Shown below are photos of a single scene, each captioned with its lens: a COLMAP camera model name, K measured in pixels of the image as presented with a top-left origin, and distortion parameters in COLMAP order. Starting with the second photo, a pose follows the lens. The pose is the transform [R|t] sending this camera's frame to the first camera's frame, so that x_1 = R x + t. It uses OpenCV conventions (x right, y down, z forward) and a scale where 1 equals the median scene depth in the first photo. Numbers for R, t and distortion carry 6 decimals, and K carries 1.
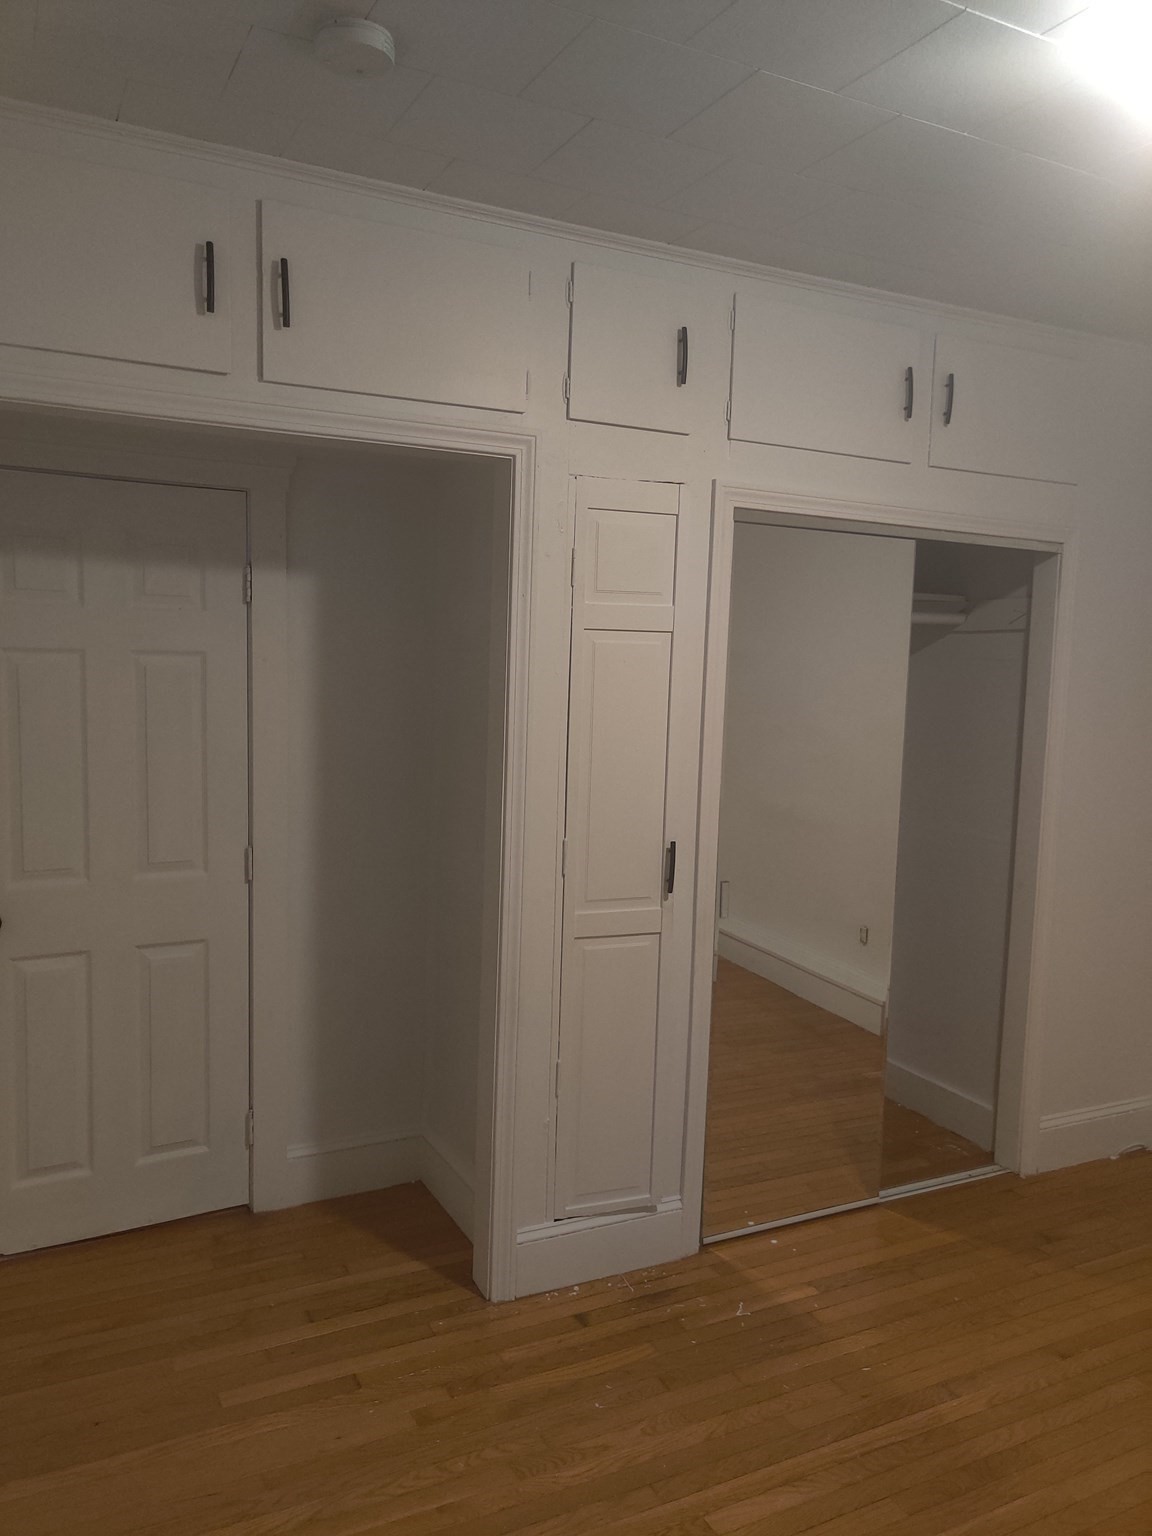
lens RADIAL K [[1148.8, 0, 585.8], [0, 1148.8, 765.6], [0, 0, 1]] dist [0.026891, -0.018056]
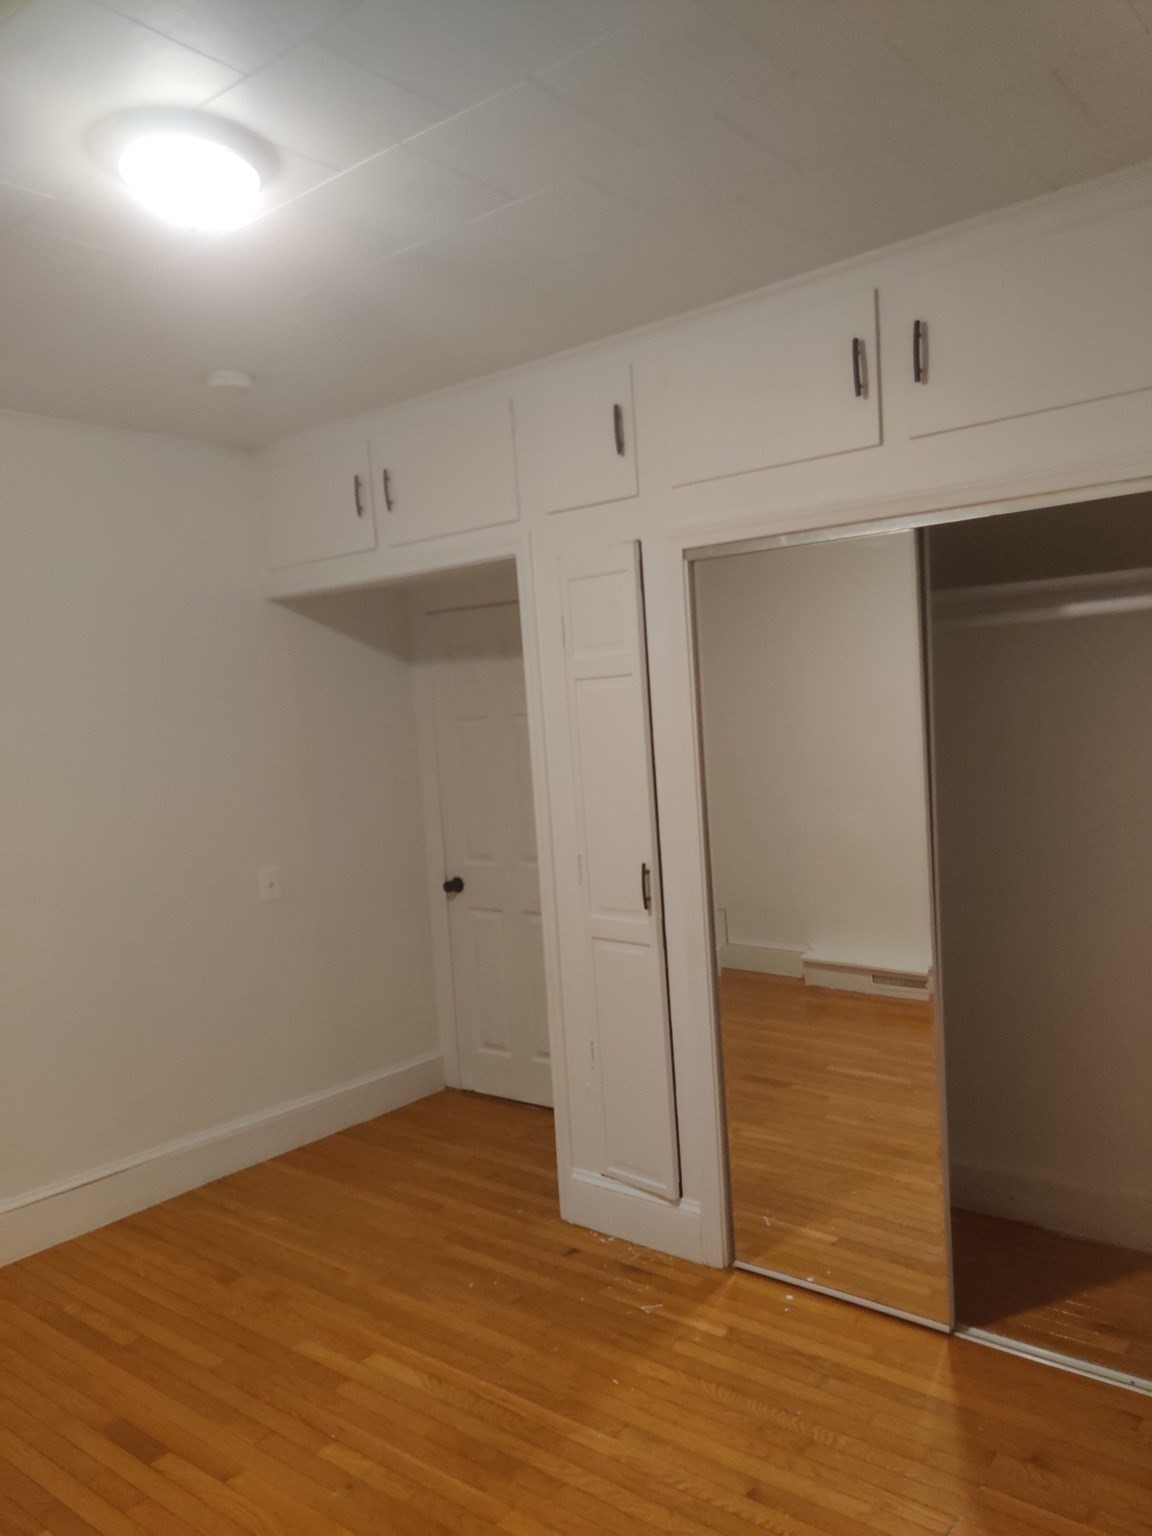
lens RADIAL K [[1148.8, 0, 616.3], [0, 1148.8, 791.7], [0, 0, 1]] dist [0.026891, -0.018056]
pose [[0.413189, 0.010492, -0.910585, 1.084055], [-0.019164, 0.999812, 0.002825, -0.005328], [0.910443, 0.016283, 0.413313, 0.525657]]
